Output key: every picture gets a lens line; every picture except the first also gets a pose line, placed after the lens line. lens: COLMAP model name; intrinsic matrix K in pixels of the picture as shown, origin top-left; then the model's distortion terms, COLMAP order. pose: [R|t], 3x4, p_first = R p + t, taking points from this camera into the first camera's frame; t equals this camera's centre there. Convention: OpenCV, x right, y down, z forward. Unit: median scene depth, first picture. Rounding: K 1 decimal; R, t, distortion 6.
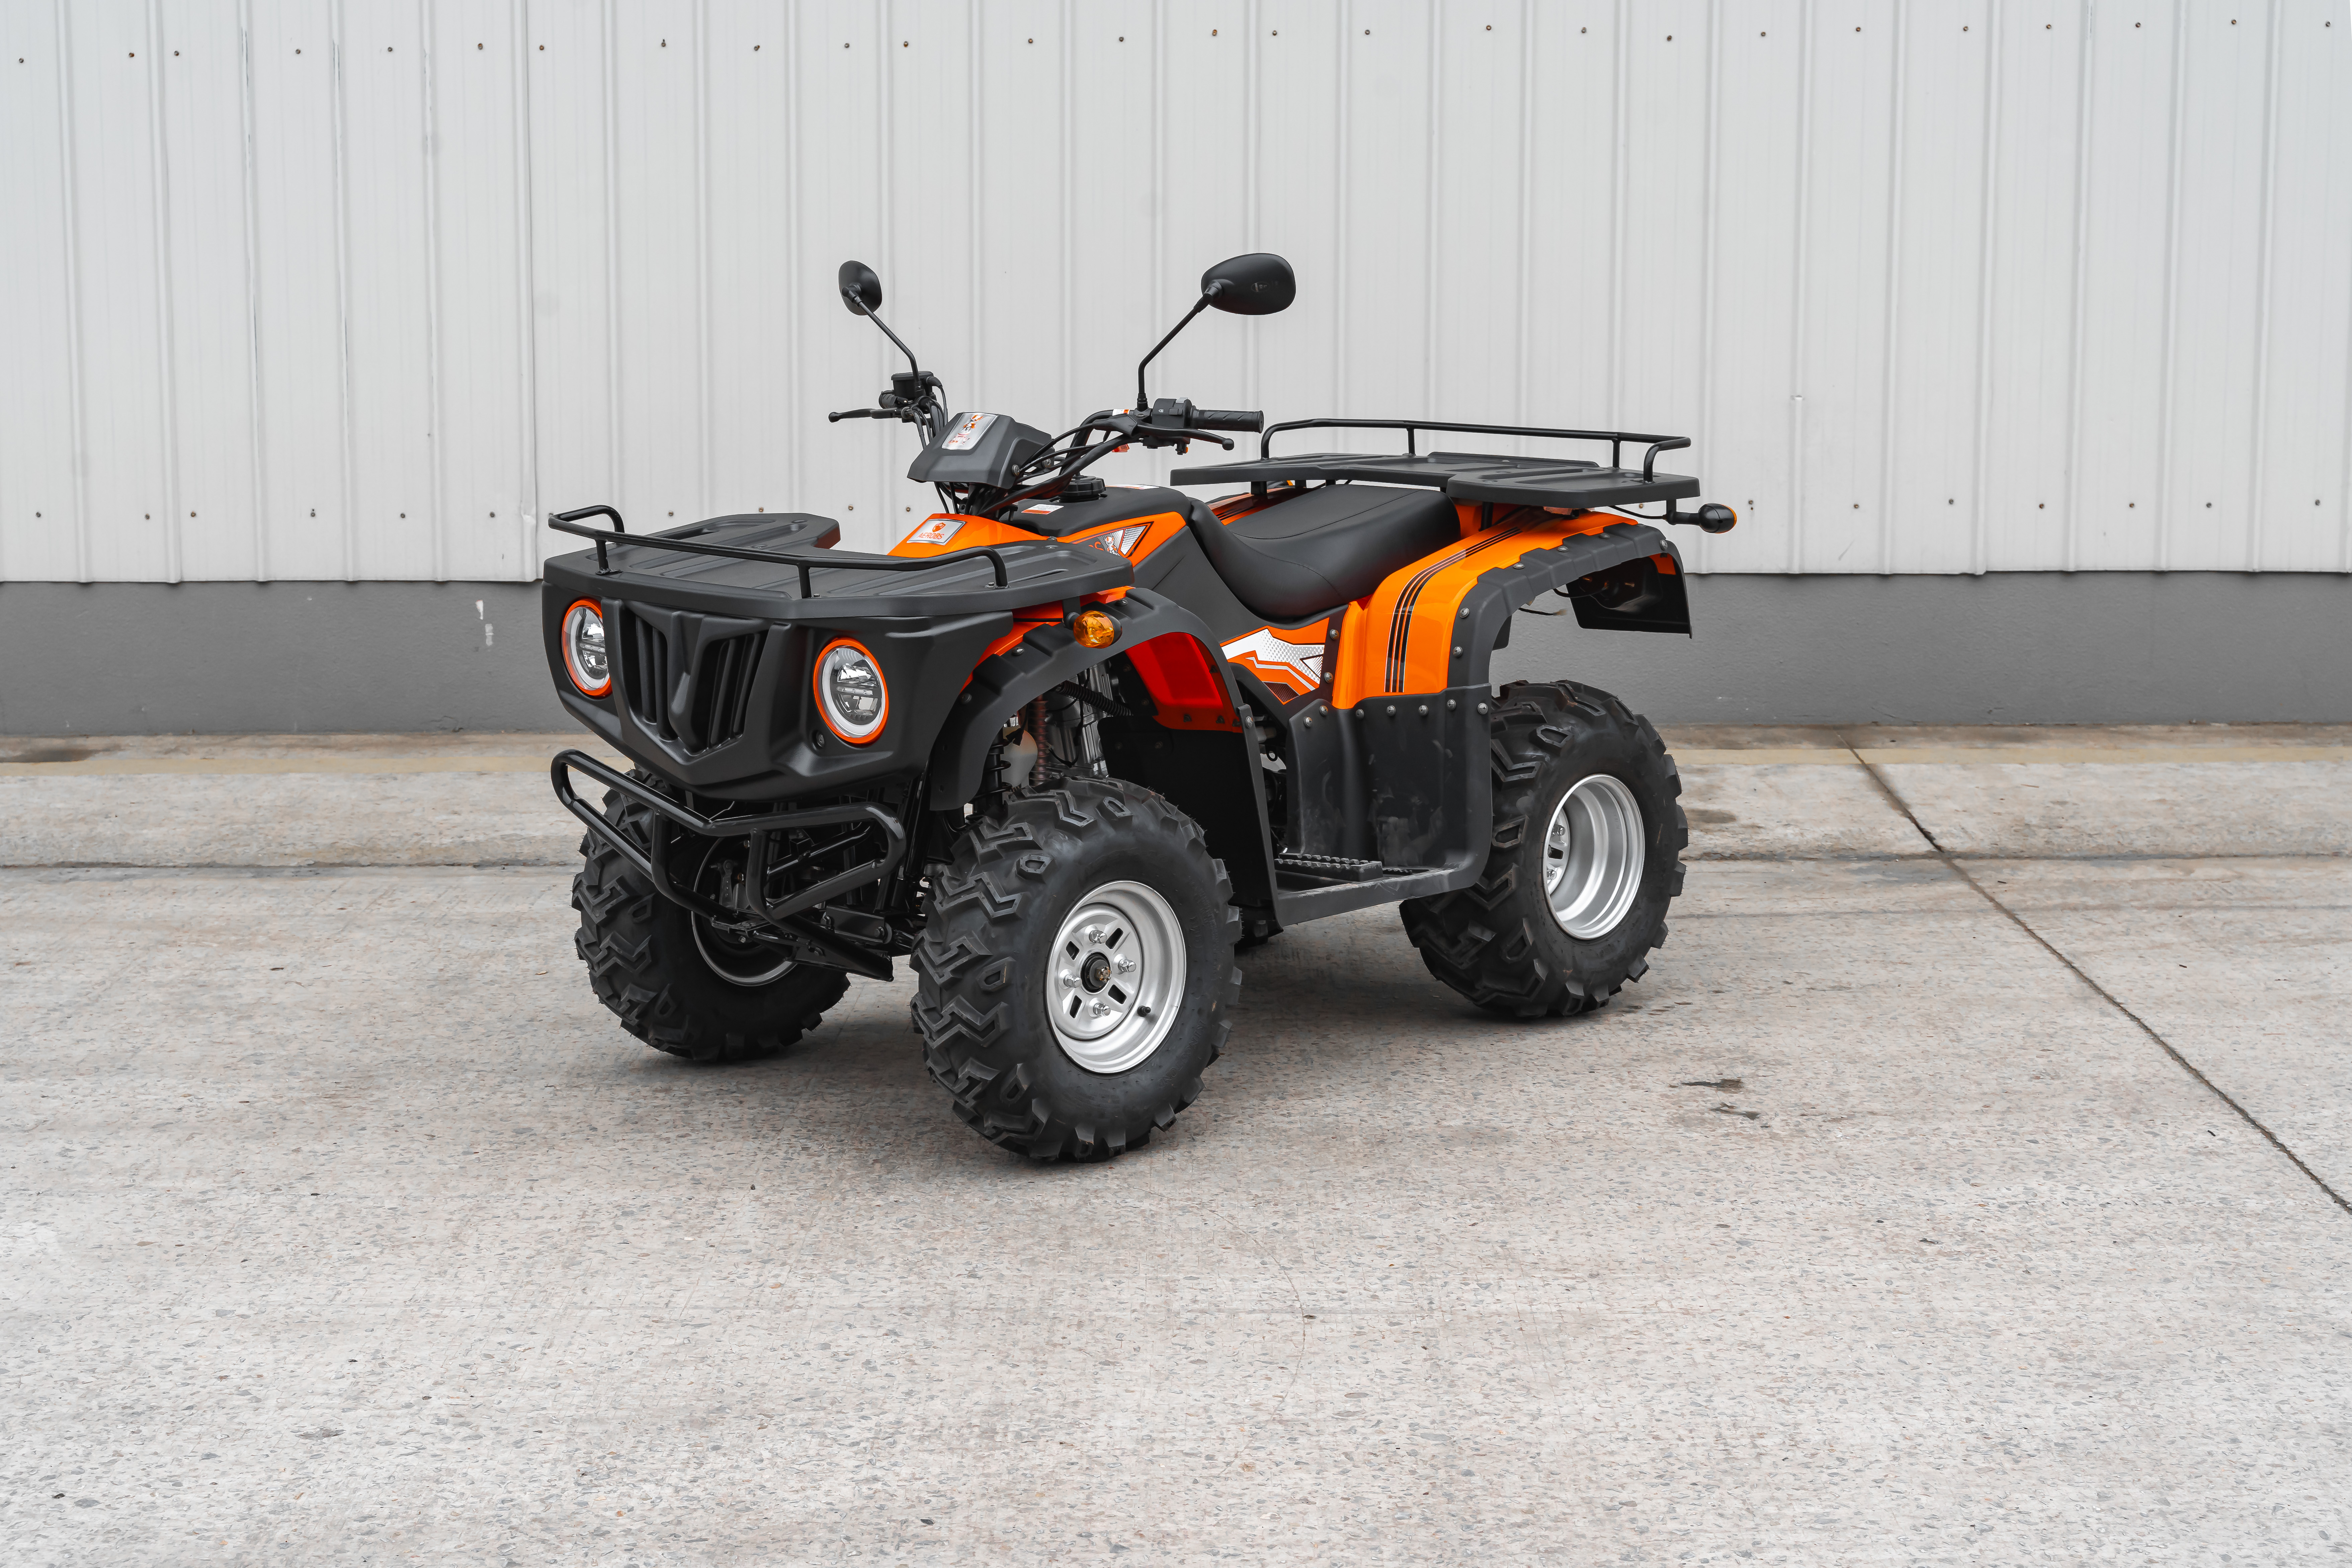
lens RADIAL K [[3173.5, 0, 1116.2], [0, 3173.5, 592.9], [0, 0, 1]] dist [-0.000315, 0.000643]
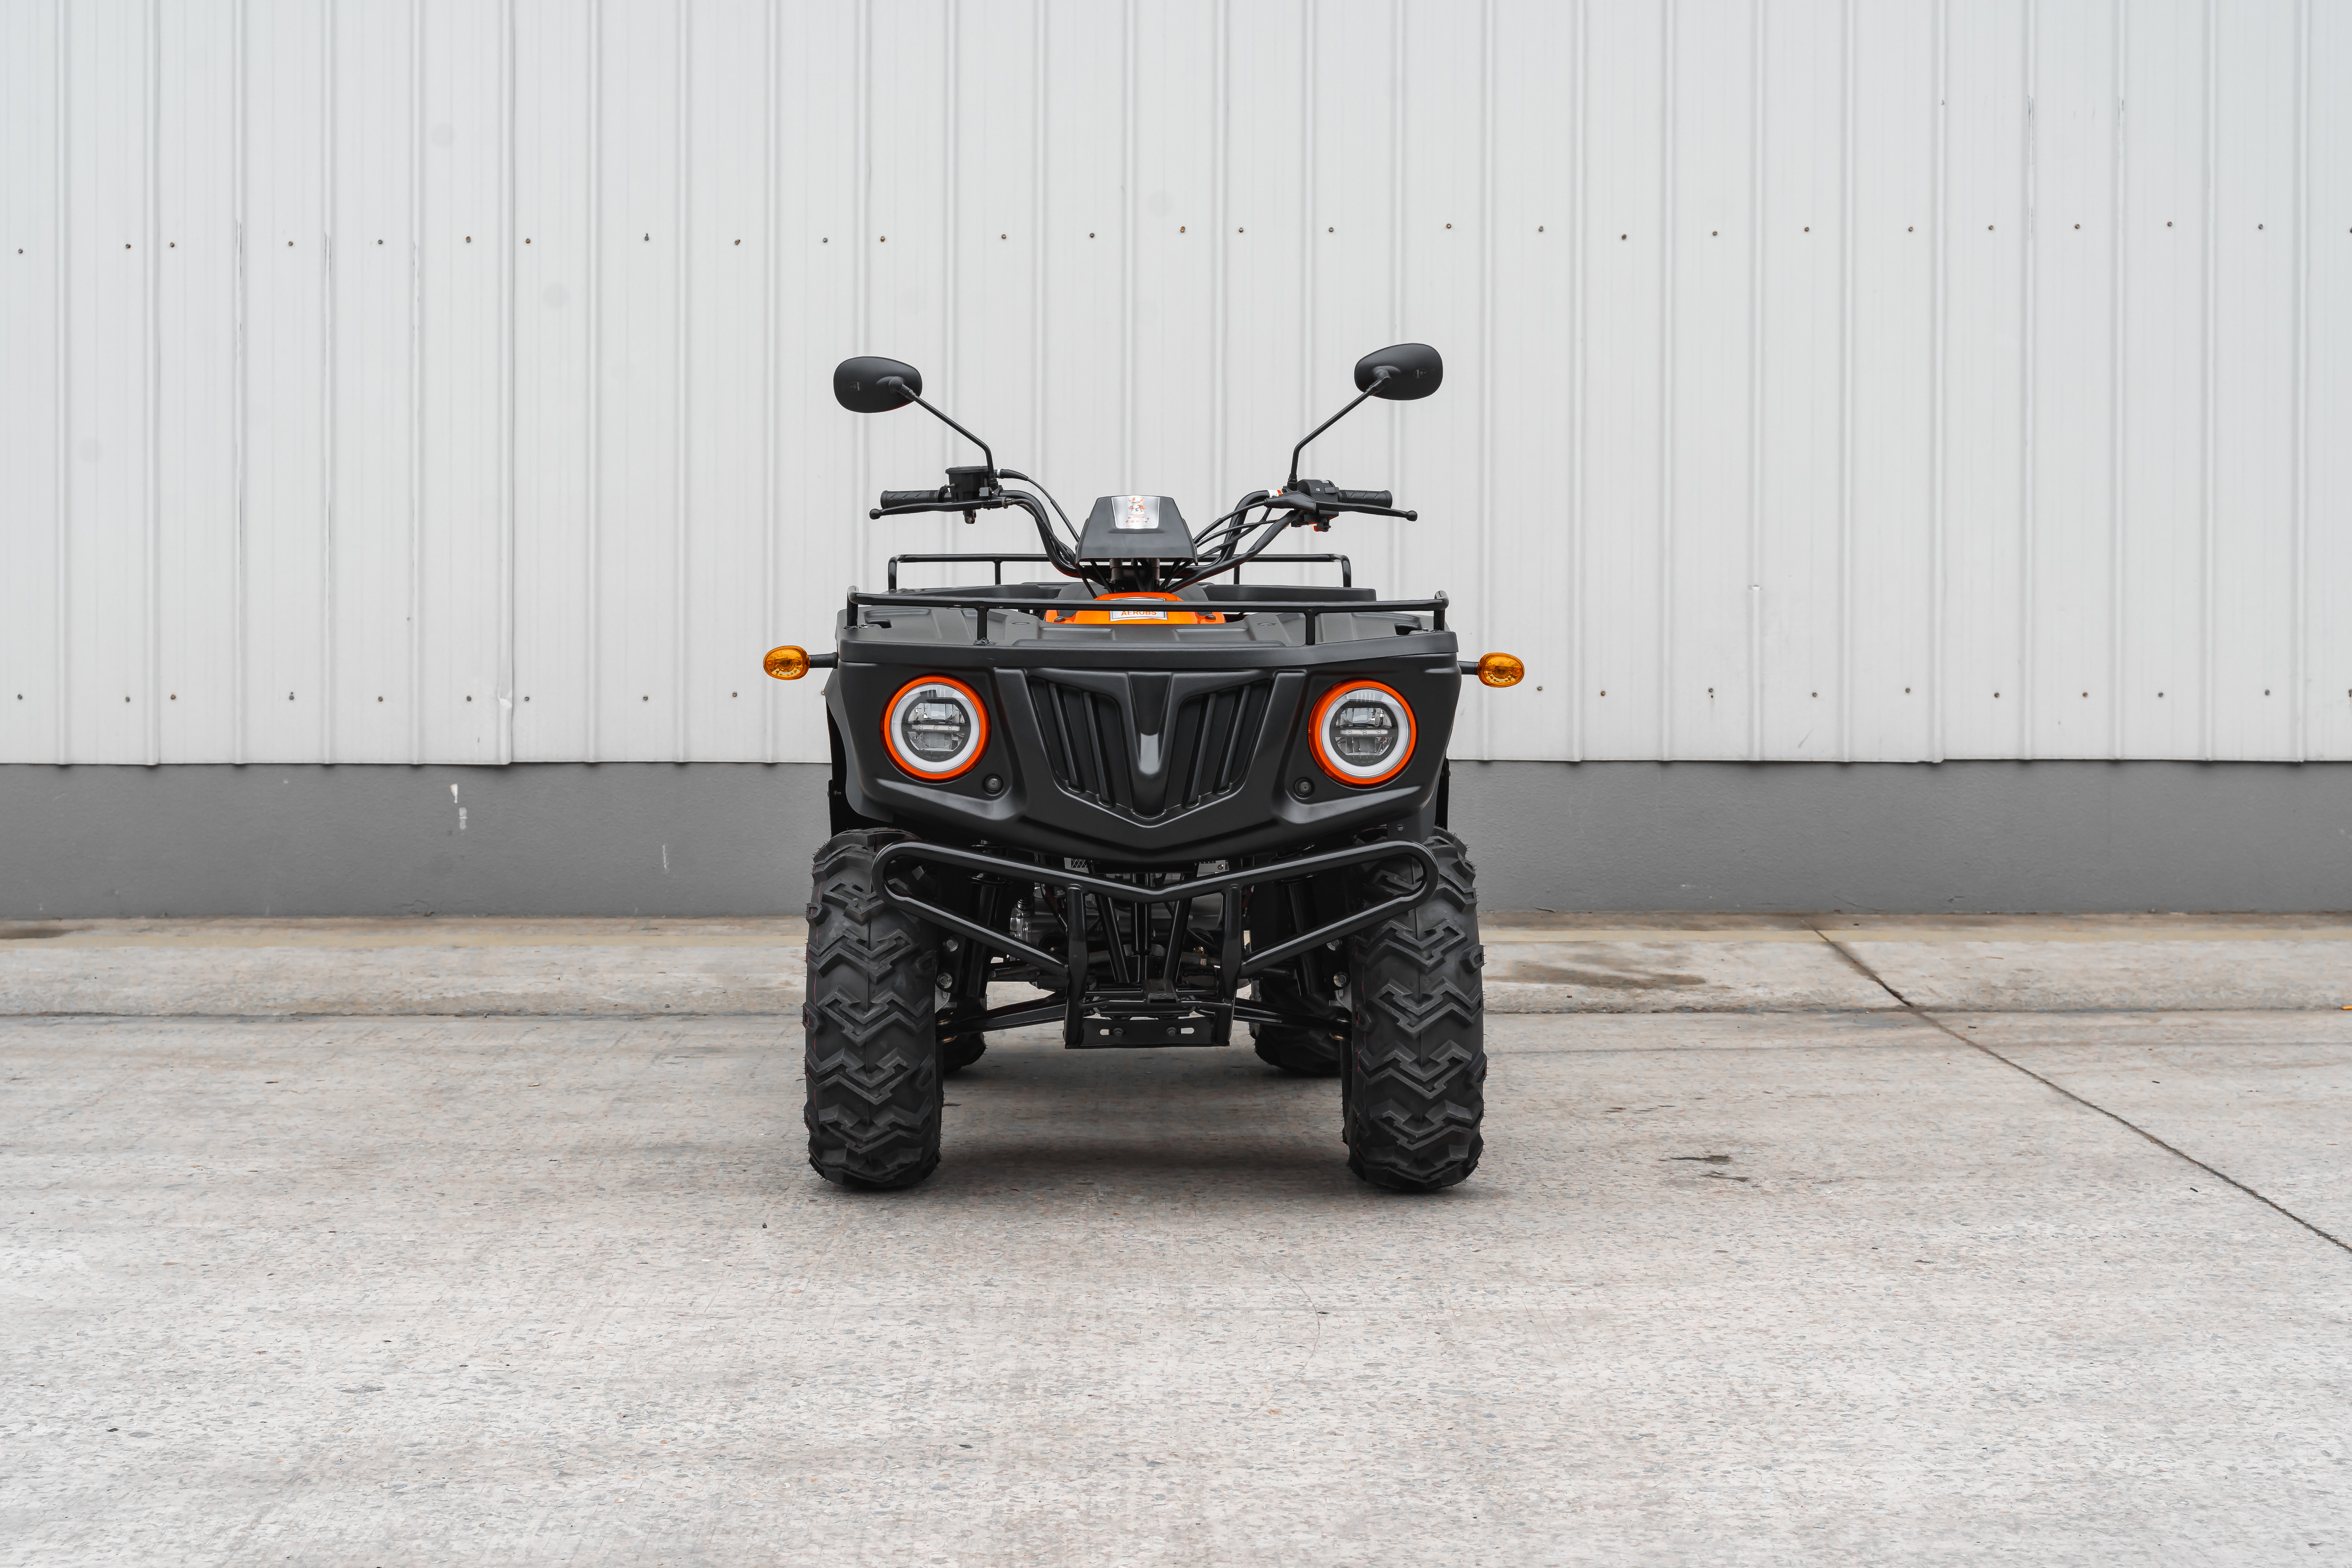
lens RADIAL K [[3209.8, 0, 1068.4], [0, 3209.8, 600.8], [0, 0, 1]] dist [-0.008288, 0.017951]
pose [[0.999968, 0.002694, 0.007575, -0.023087], [-0.001906, 0.994761, -0.102210, 0.083832], [-0.007811, 0.102193, 0.994734, -0.038106]]
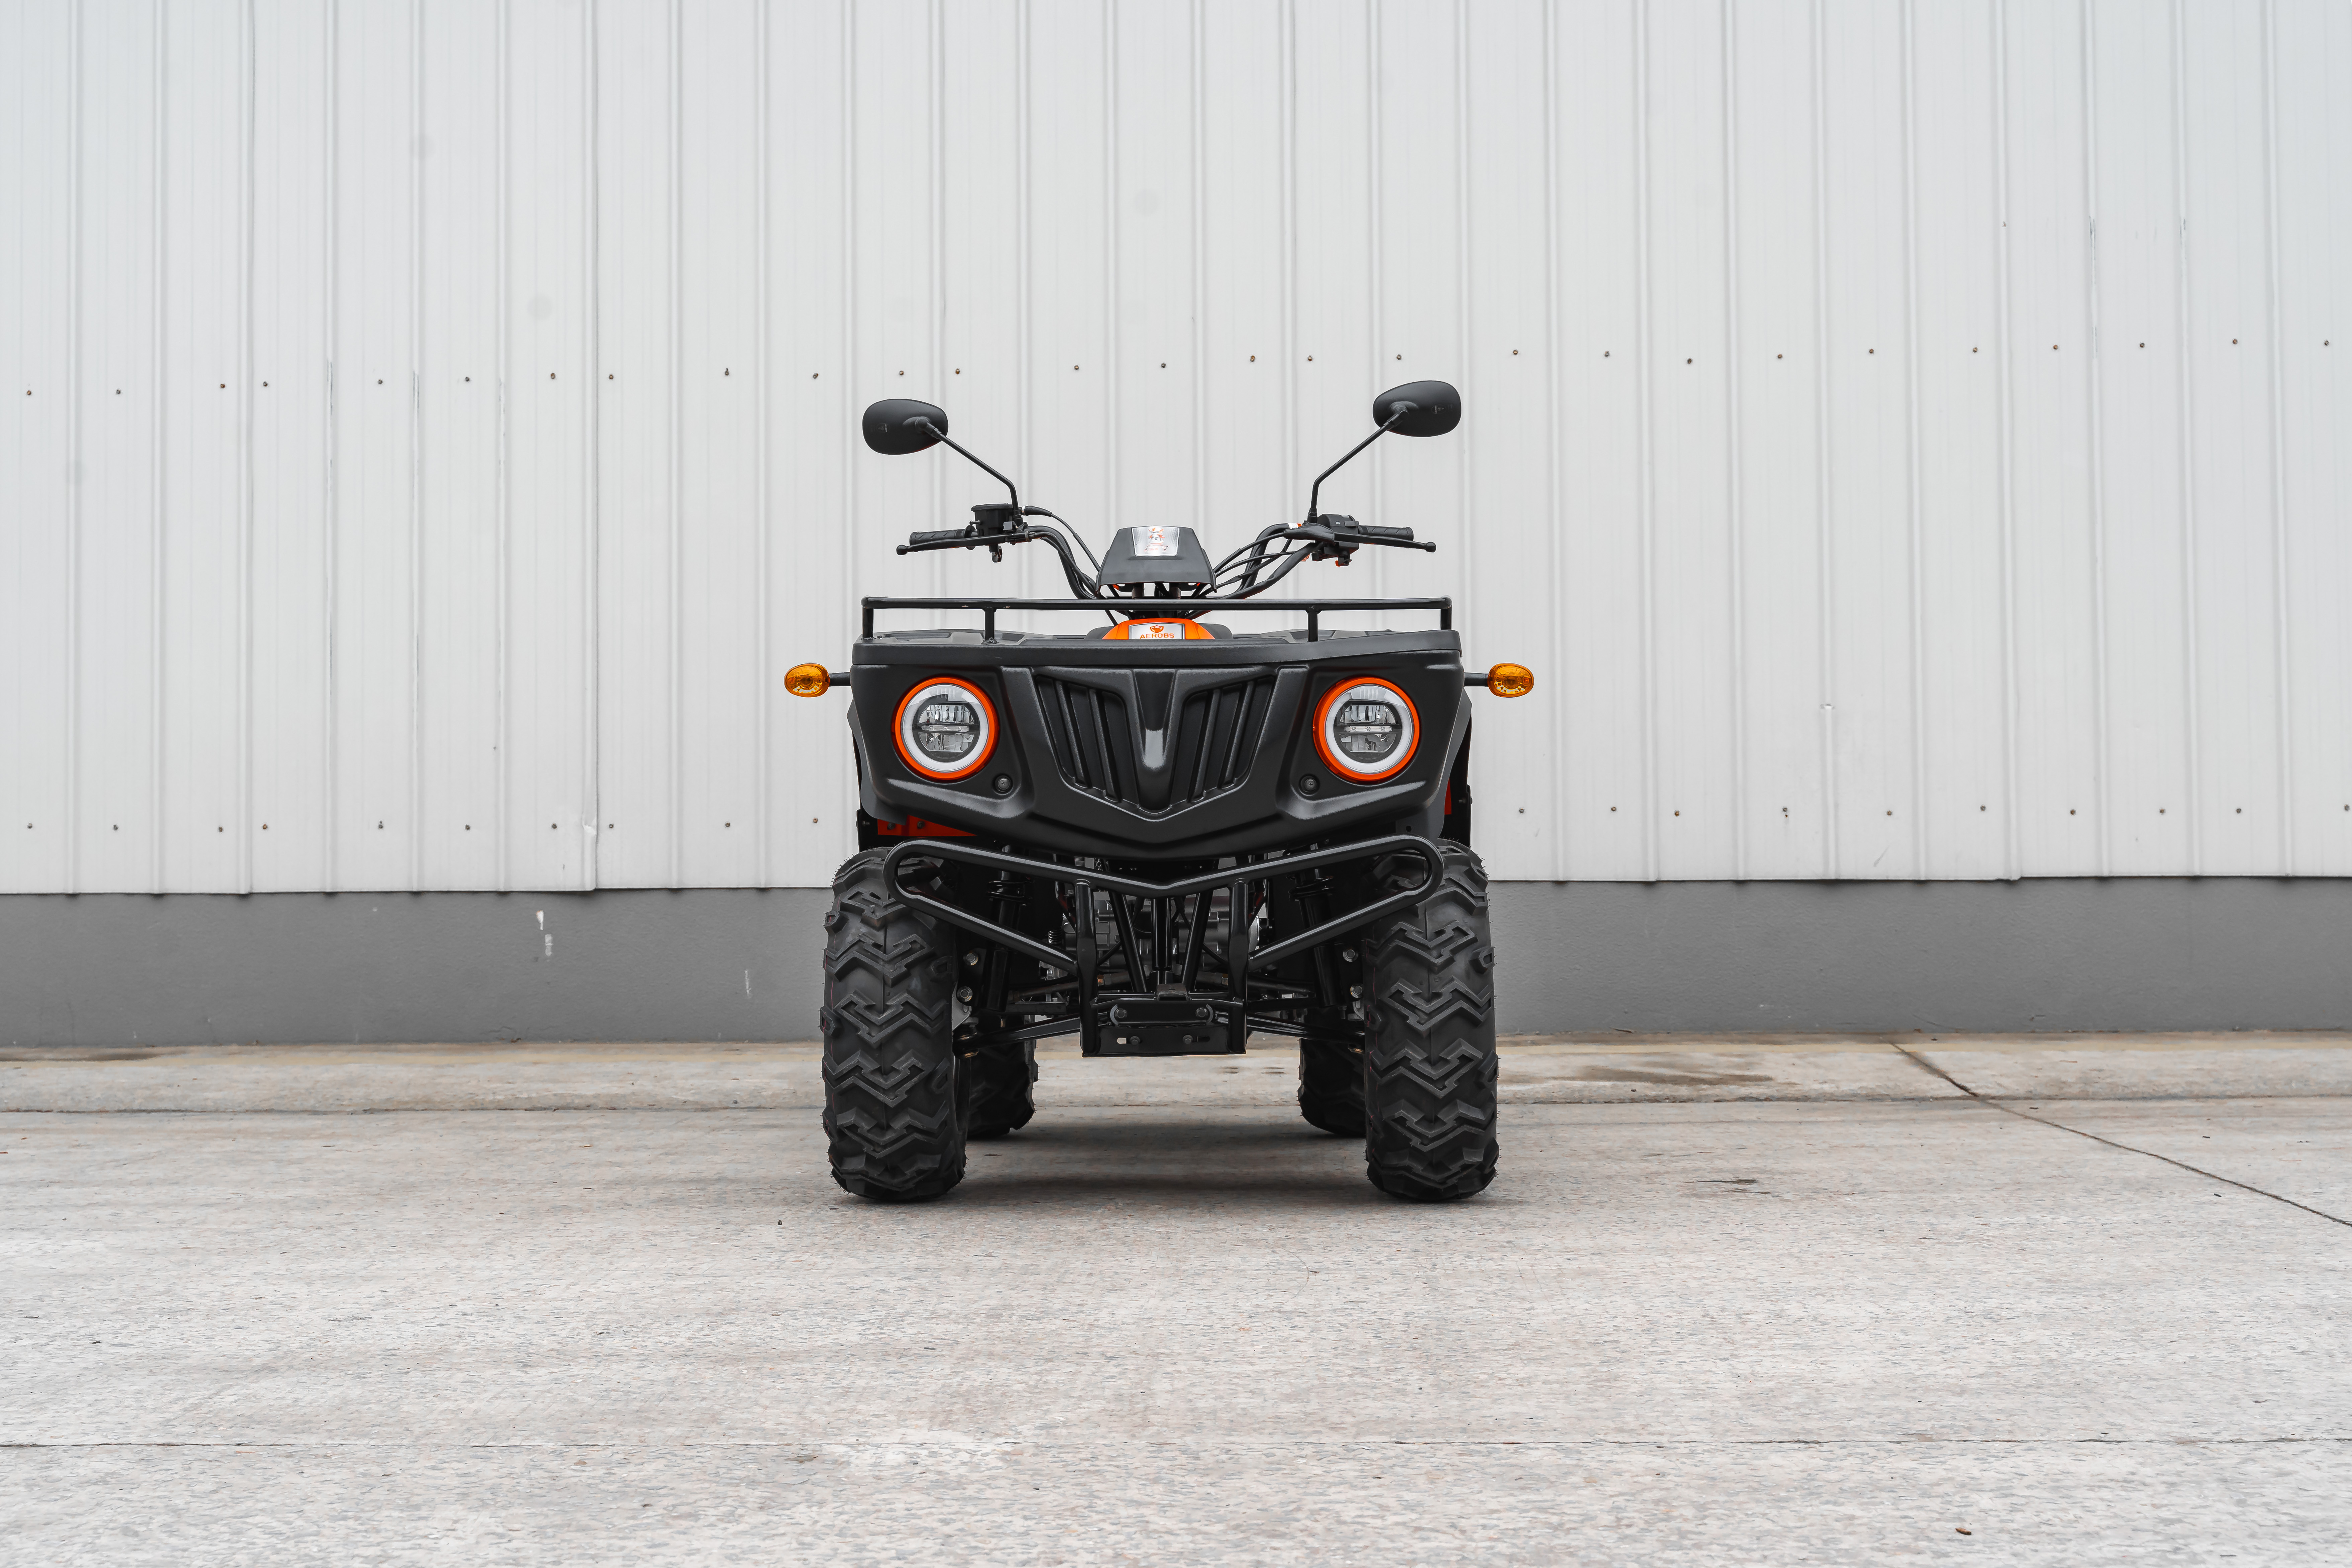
lens RADIAL K [[3185.6, 0, 1119.3], [0, 3185.6, 703.6], [0, 0, 1]] dist [0.004623, -0.006675]
pose [[0.999707, -0.006323, -0.023352, 0.018274], [0.002723, 0.988516, -0.151089, 0.159685], [0.024039, 0.150981, 0.988244, -0.036203]]
